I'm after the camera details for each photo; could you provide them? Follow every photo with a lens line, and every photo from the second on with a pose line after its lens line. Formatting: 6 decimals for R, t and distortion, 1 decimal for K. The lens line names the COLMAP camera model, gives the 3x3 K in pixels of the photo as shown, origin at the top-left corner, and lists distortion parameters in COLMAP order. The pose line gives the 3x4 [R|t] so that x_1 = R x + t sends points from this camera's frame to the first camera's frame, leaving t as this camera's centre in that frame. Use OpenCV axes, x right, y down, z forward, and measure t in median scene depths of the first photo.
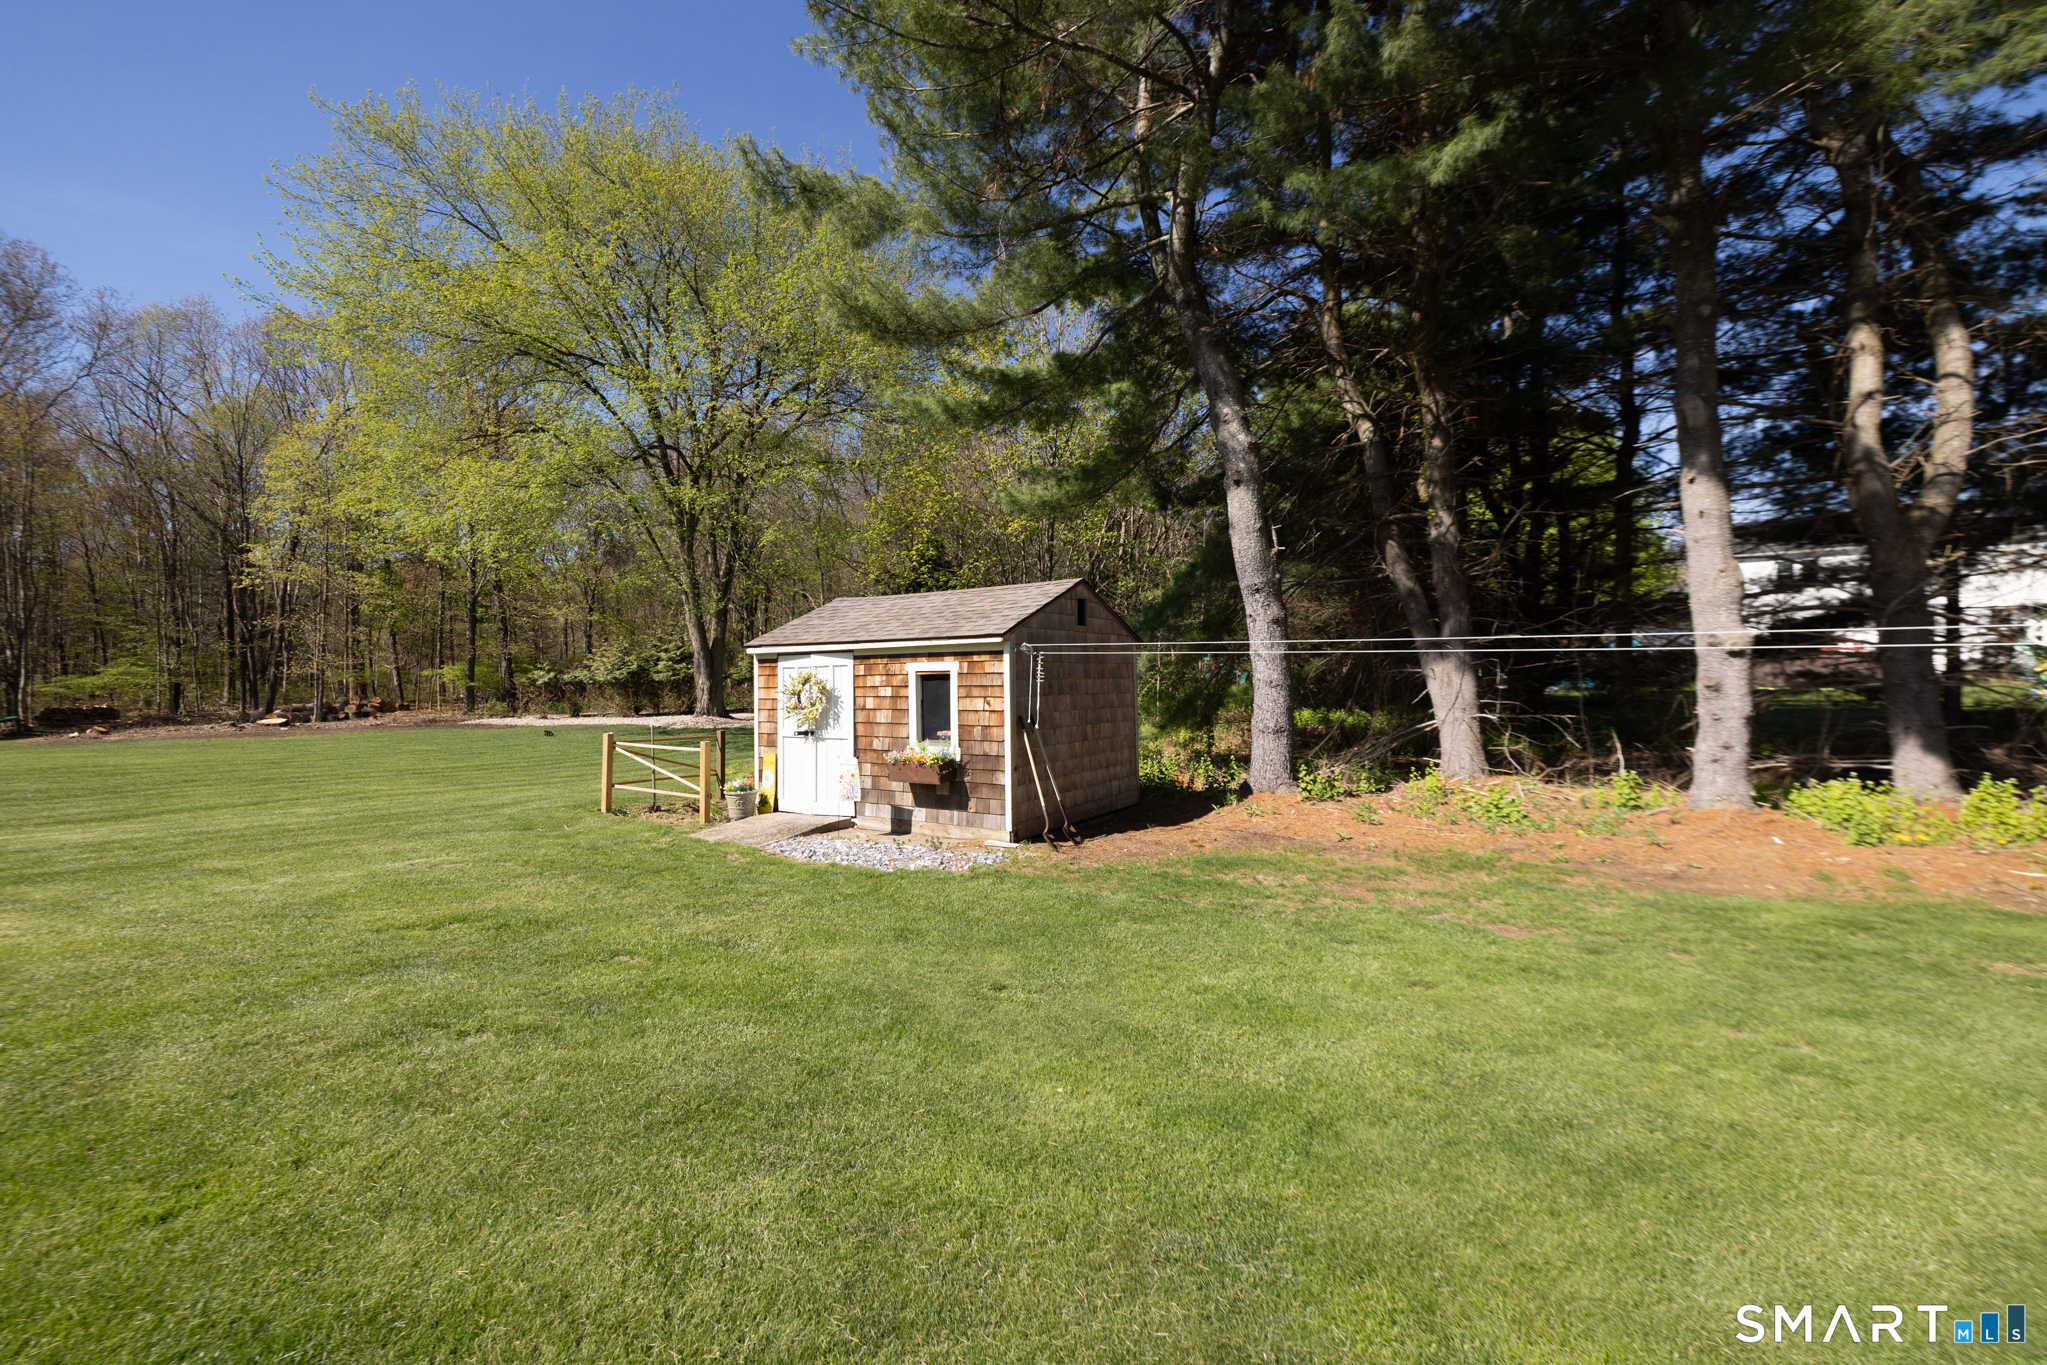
lens RADIAL K [[874.7, 0, 1023.7], [0, 874.7, 683.9], [0, 0, 1]] dist [-0.000405, 0.001012]
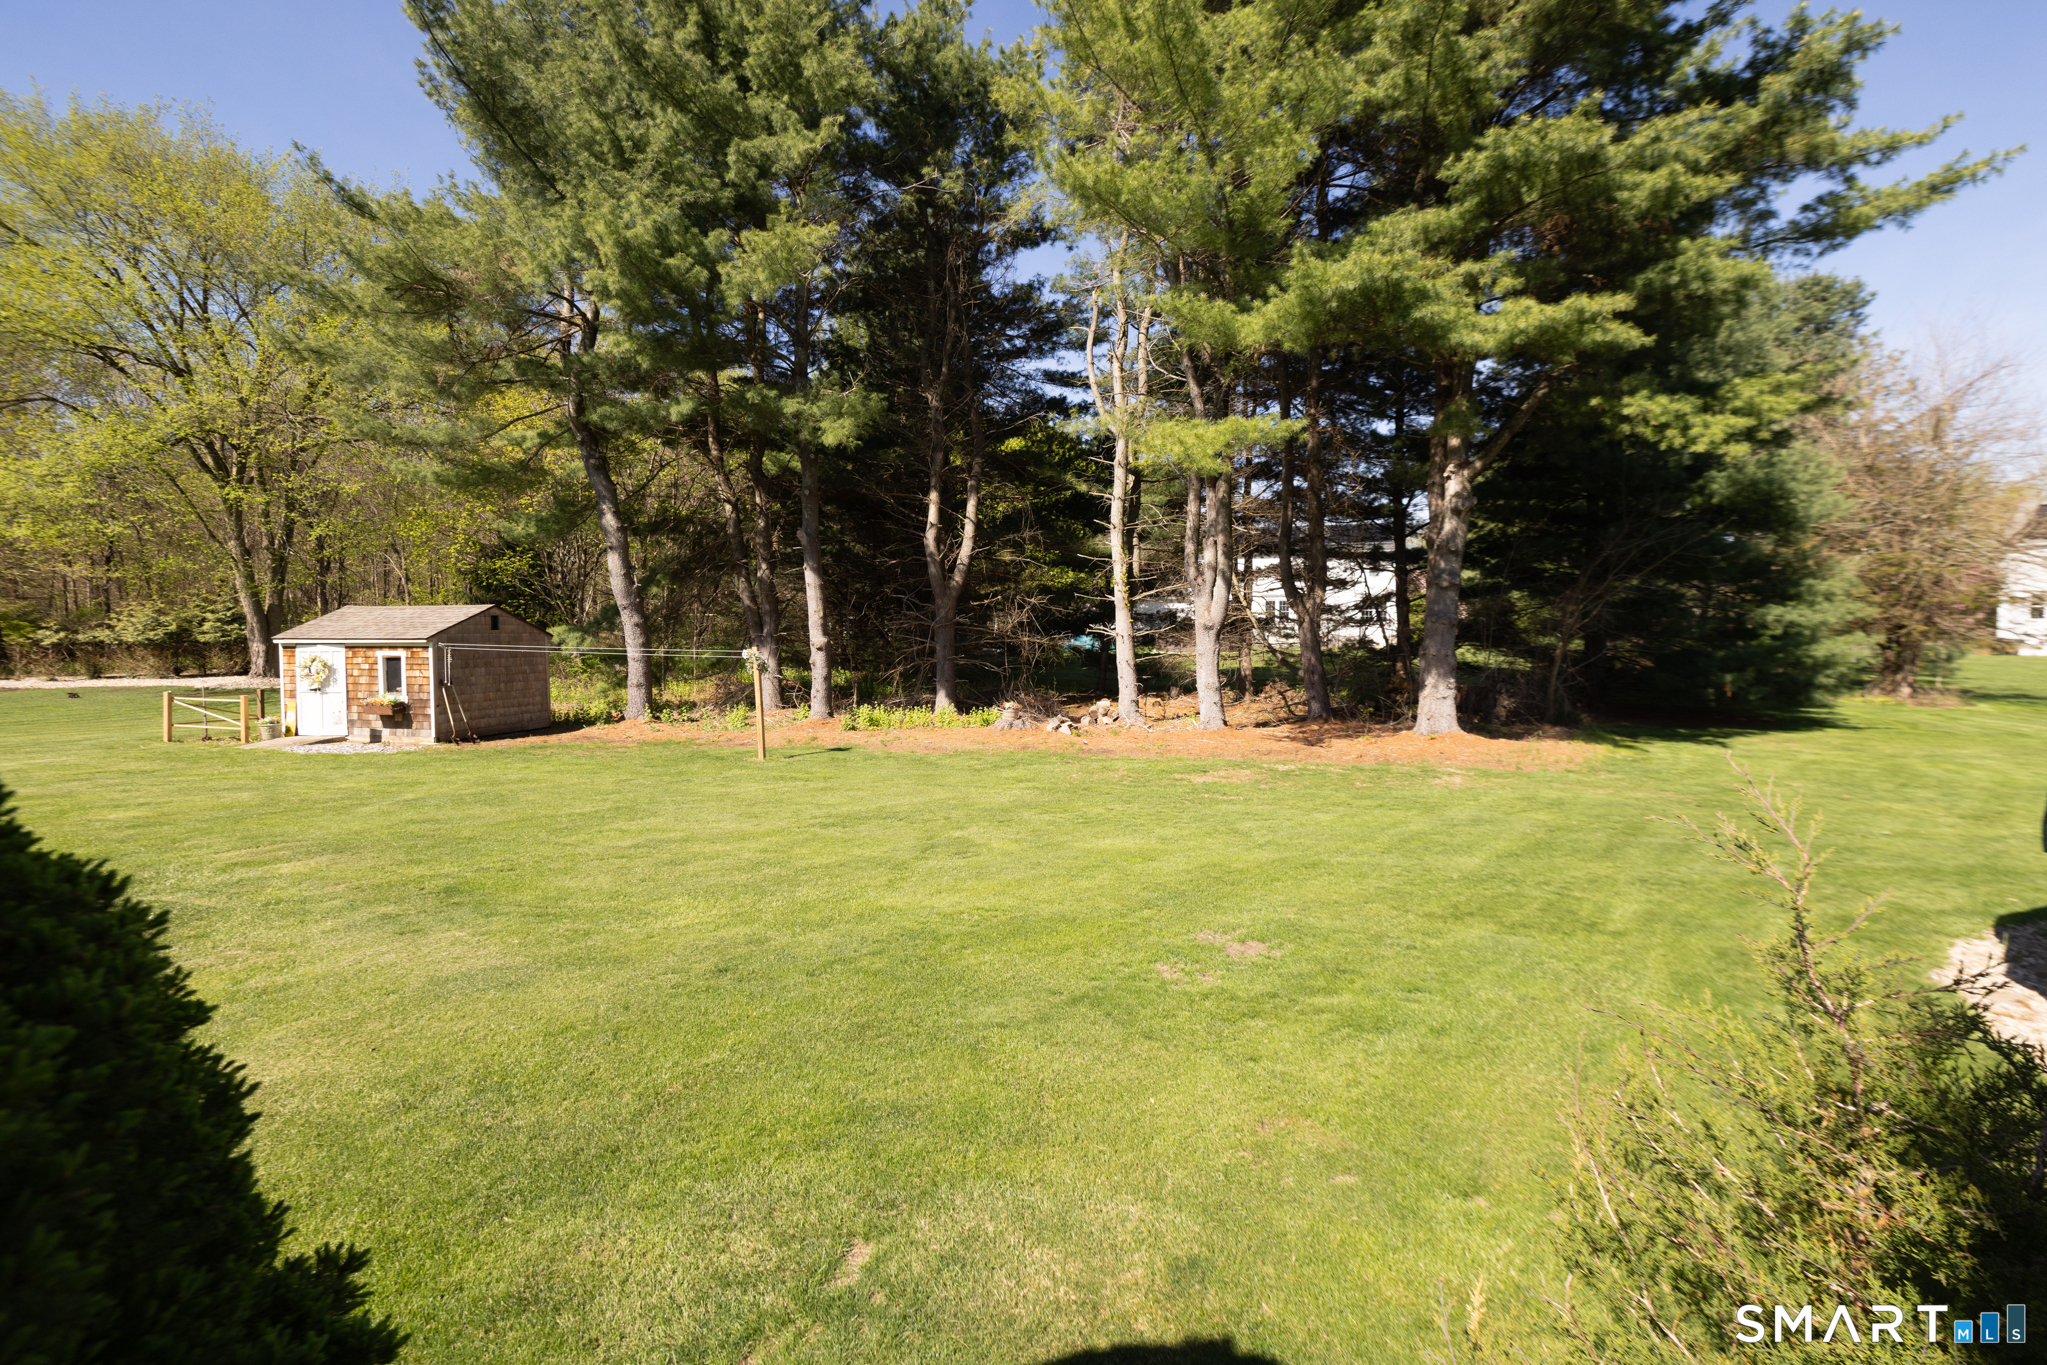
lens RADIAL K [[874.7, 0, 1023.0], [0, 874.7, 669.9], [0, 0, 1]] dist [-0.000405, 0.001012]
pose [[0.936674, -0.004870, 0.350168, 0.458605], [-0.007458, 0.999399, 0.033848, -0.052417], [-0.350122, -0.034316, 0.936075, -1.119883]]
